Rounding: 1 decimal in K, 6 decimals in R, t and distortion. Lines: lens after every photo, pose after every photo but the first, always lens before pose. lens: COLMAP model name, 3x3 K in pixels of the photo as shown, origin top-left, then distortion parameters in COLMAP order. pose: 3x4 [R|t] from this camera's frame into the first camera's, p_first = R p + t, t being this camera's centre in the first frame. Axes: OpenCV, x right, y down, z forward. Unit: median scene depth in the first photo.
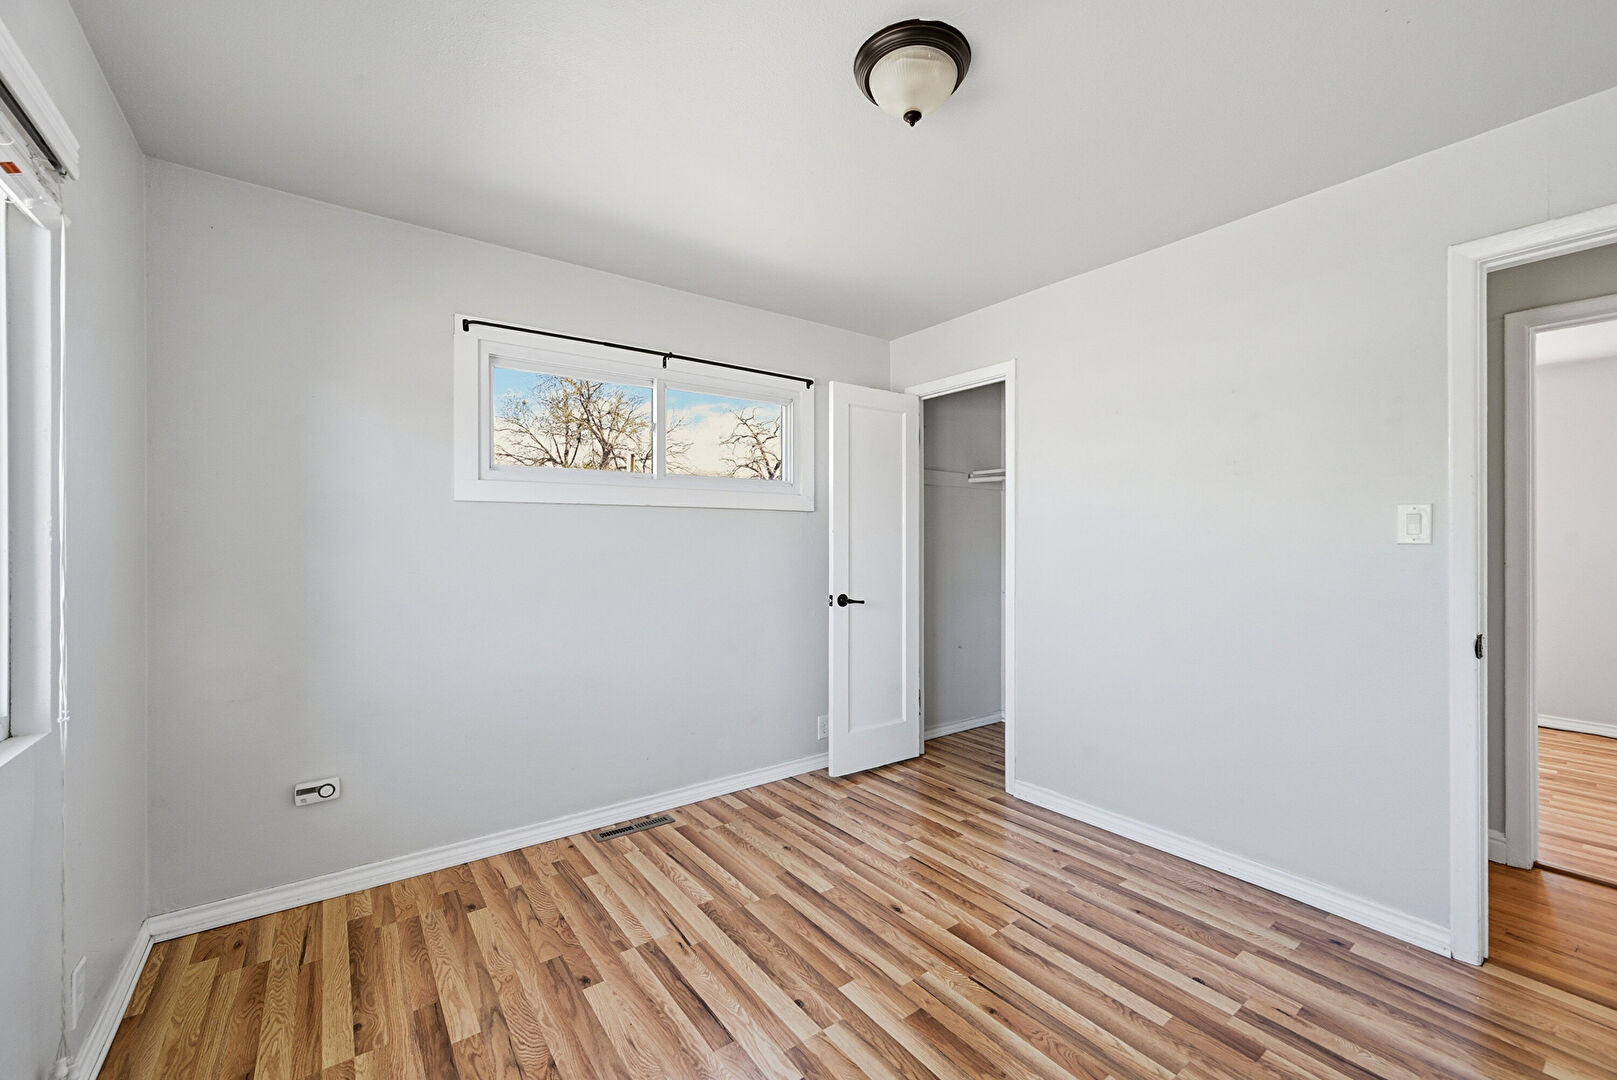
lens RADIAL K [[653.9, 0, 812.8], [0, 653.9, 540.8], [0, 0, 1]] dist [-0.000167, -0.000015]
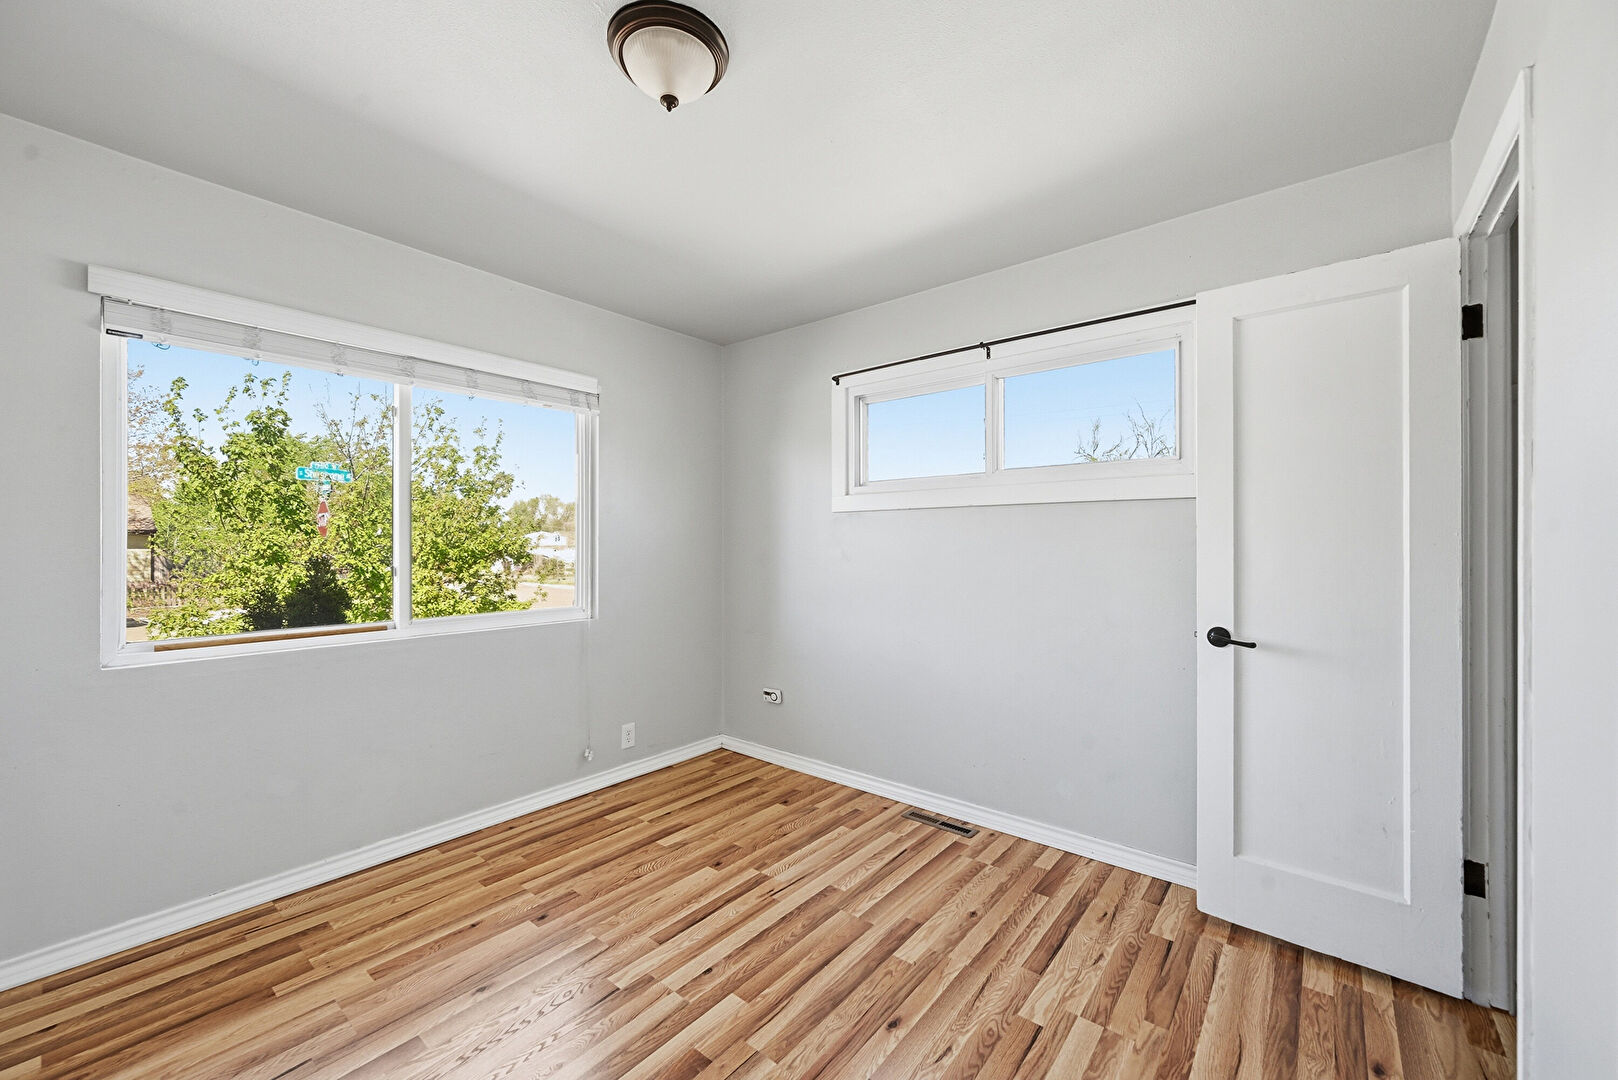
lens RADIAL K [[637.7, 0, 809.0], [0, 637.7, 540.0], [0, 0, 1]] dist [-0.000027, 0.000053]
pose [[0.242165, -0.002457, -0.970232, 0.761487], [-0.001255, 0.999995, -0.002846, 0.000580], [0.970234, 0.001907, 0.242161, 0.664672]]
